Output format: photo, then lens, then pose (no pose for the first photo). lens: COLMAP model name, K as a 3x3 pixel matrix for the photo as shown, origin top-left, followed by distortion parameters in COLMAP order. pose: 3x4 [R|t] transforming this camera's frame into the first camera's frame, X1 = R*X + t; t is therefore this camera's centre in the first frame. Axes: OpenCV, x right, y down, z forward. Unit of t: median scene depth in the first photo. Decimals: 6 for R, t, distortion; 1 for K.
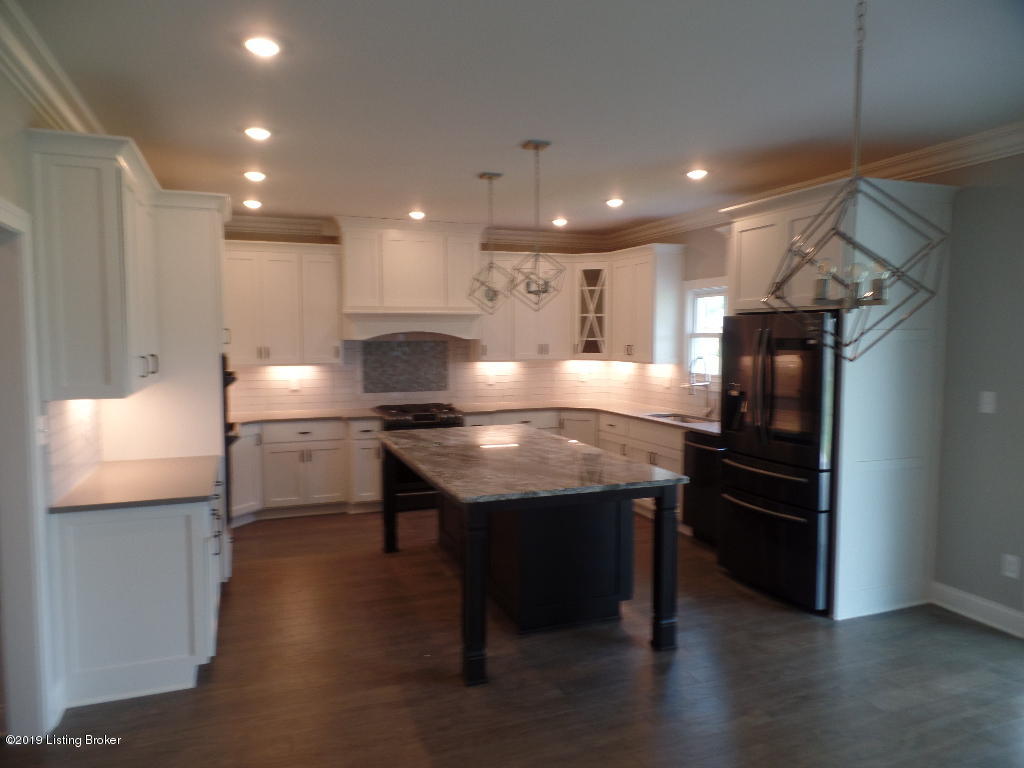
lens RADIAL K [[702.3, 0, 512.0], [0, 702.3, 384.0], [0, 0, 1]] dist [0.000414, 0.000401]
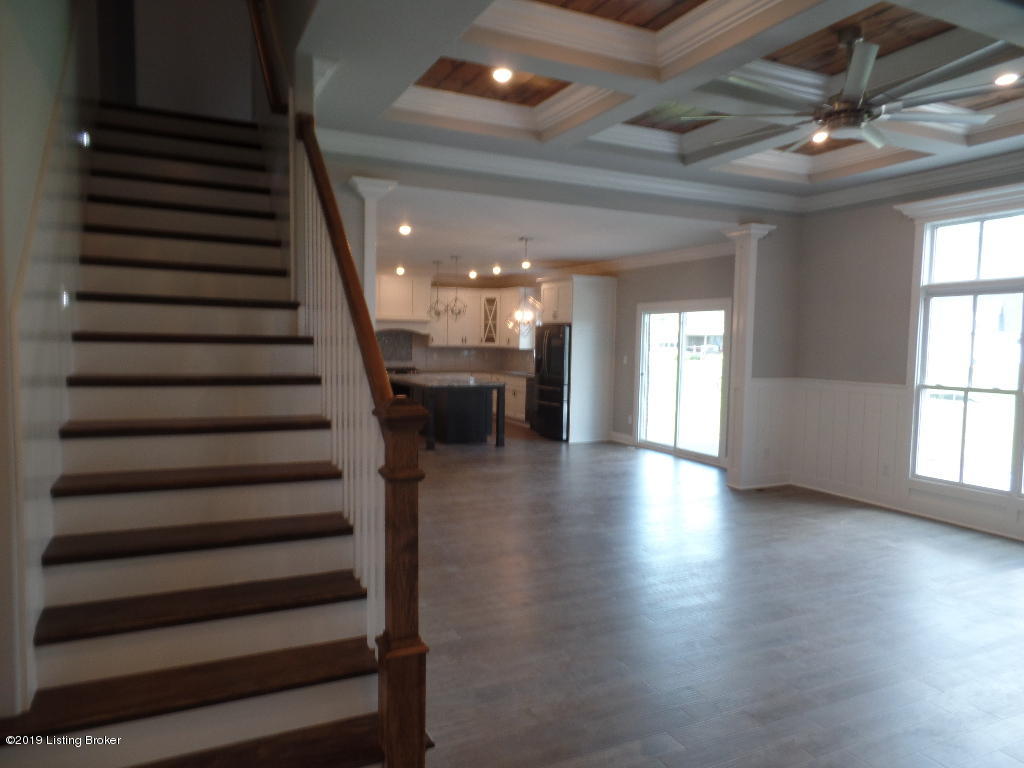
lens RADIAL K [[702.3, 0, 512.0], [0, 702.3, 384.0], [0, 0, 1]] dist [0.000414, 0.000401]
pose [[0.996323, 0.014005, 0.084524, 0.018973], [-0.013864, 0.999901, -0.002254, 0.089987], [-0.084547, 0.001074, 0.996419, -1.121446]]
